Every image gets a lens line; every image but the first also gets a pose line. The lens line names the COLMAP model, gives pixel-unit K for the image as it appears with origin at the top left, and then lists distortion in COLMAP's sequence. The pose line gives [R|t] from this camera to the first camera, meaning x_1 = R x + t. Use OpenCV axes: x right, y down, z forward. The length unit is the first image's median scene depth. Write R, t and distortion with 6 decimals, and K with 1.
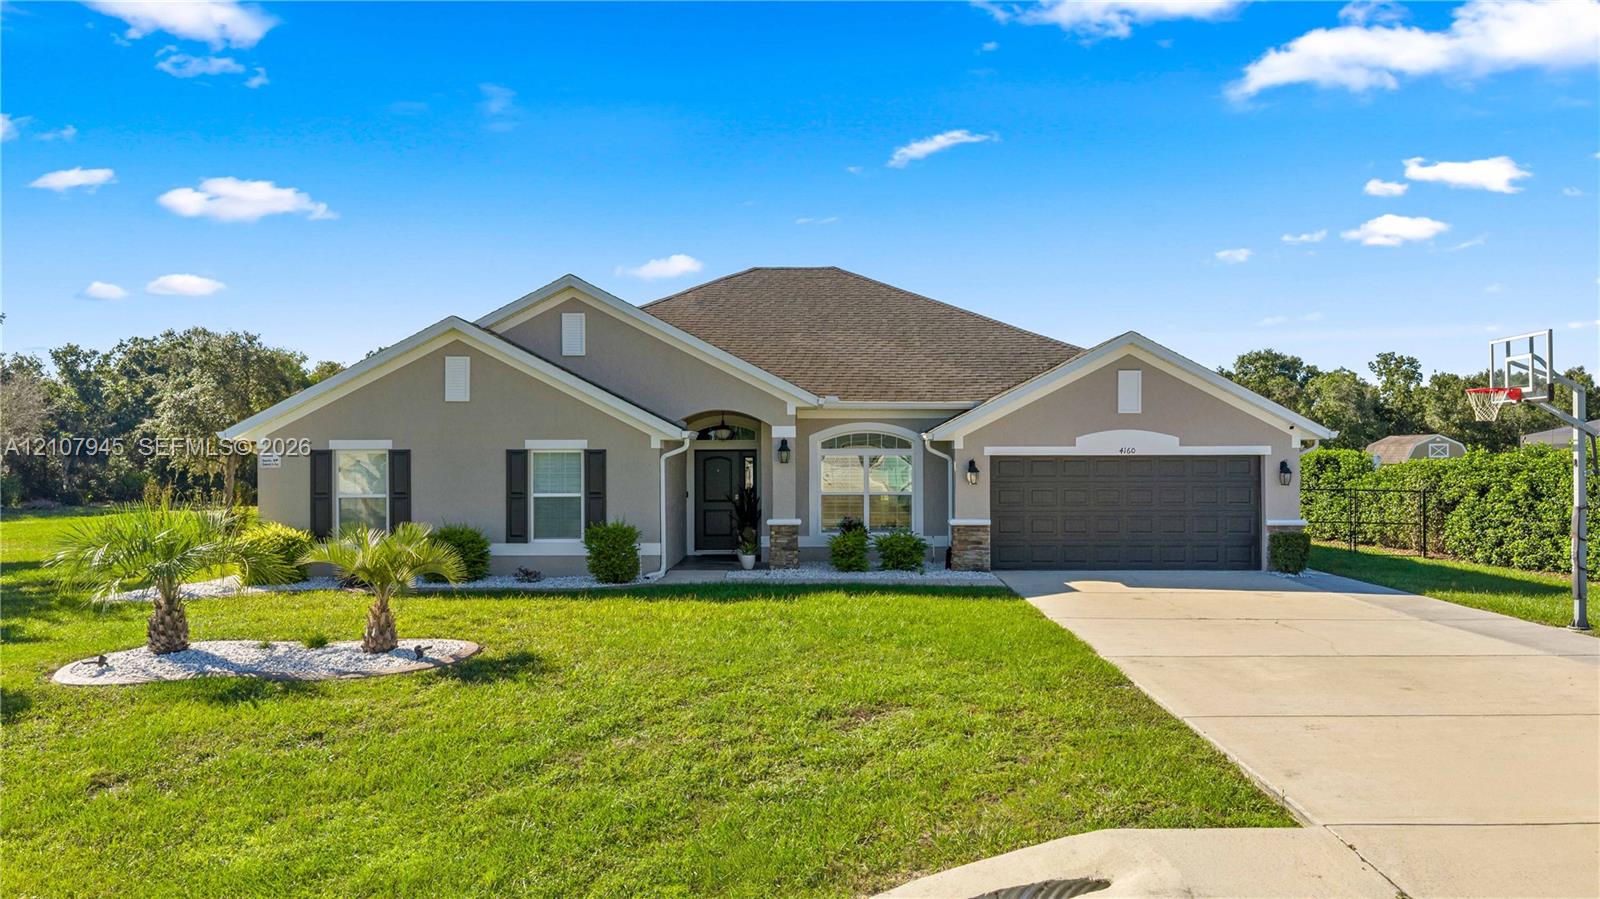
lens RADIAL K [[1329.8, 0, 806.4], [0, 1329.8, 451.3], [0, 0, 1]] dist [0.009347, 0.000531]
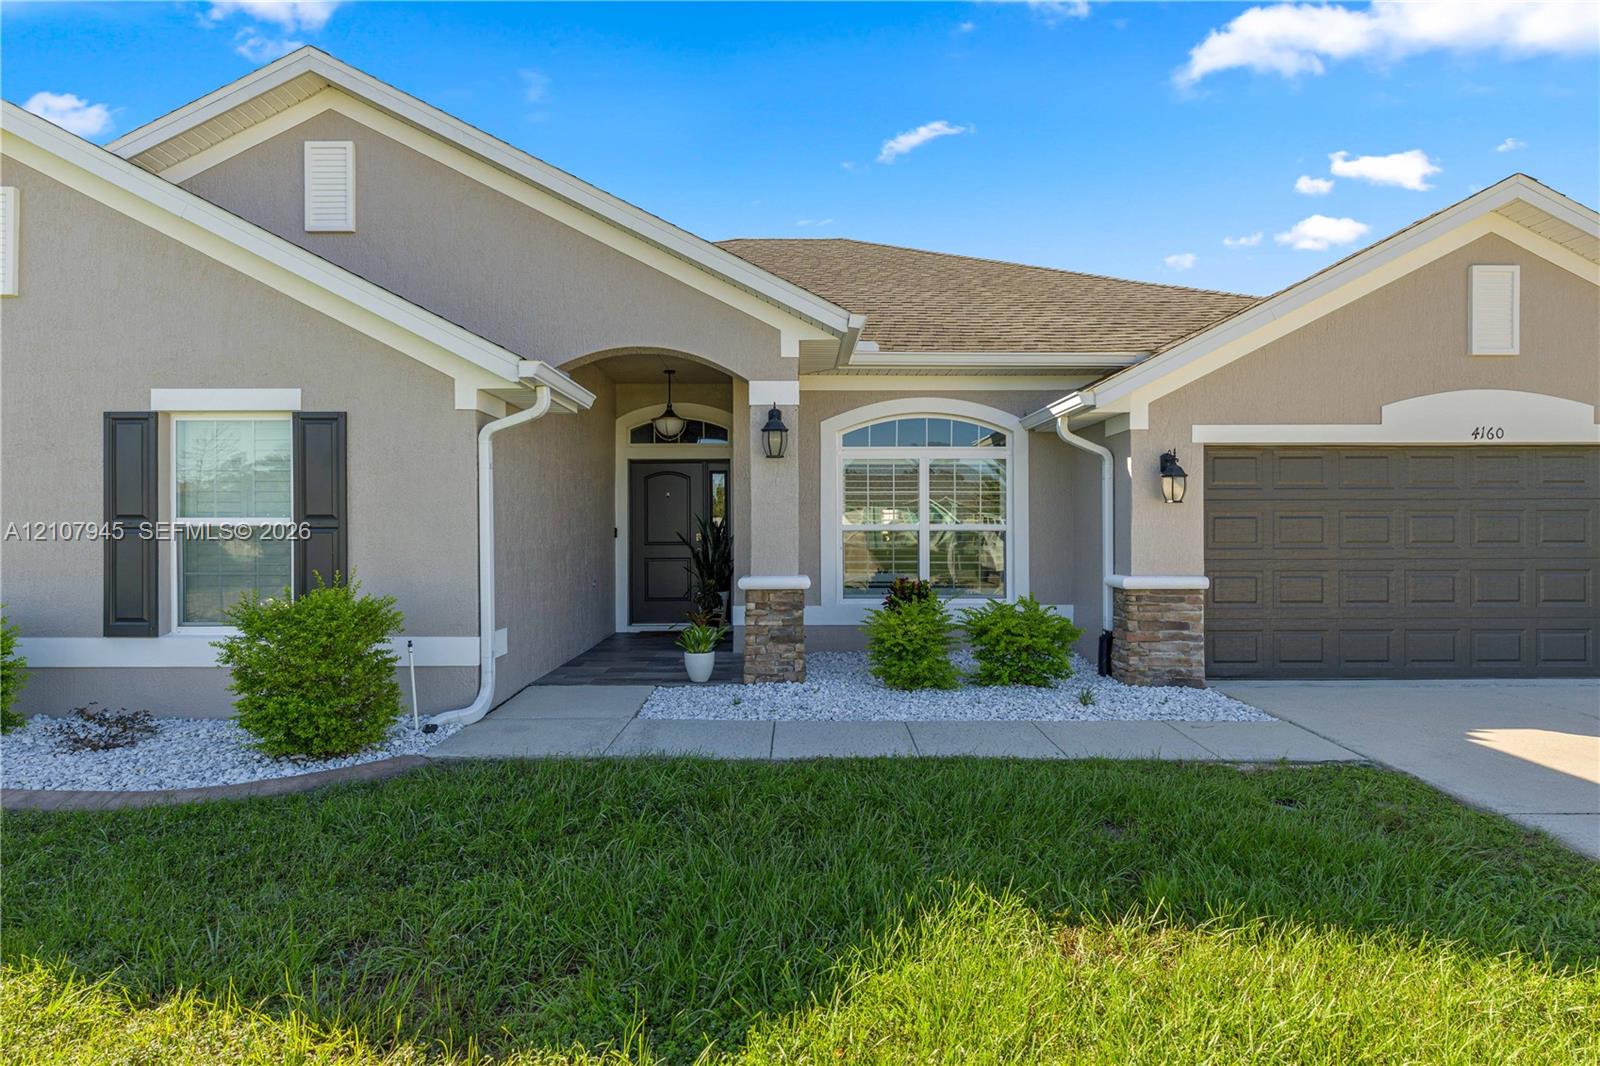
lens RADIAL K [[866.5, 0, 793.5], [0, 866.5, 524.2], [0, 0, 1]] dist [-0.004209, -0.000380]
pose [[0.999993, -0.000748, 0.003604, -0.011325], [0.000737, 0.999995, 0.003036, 0.031202], [-0.003607, -0.003033, 0.999989, 0.688110]]
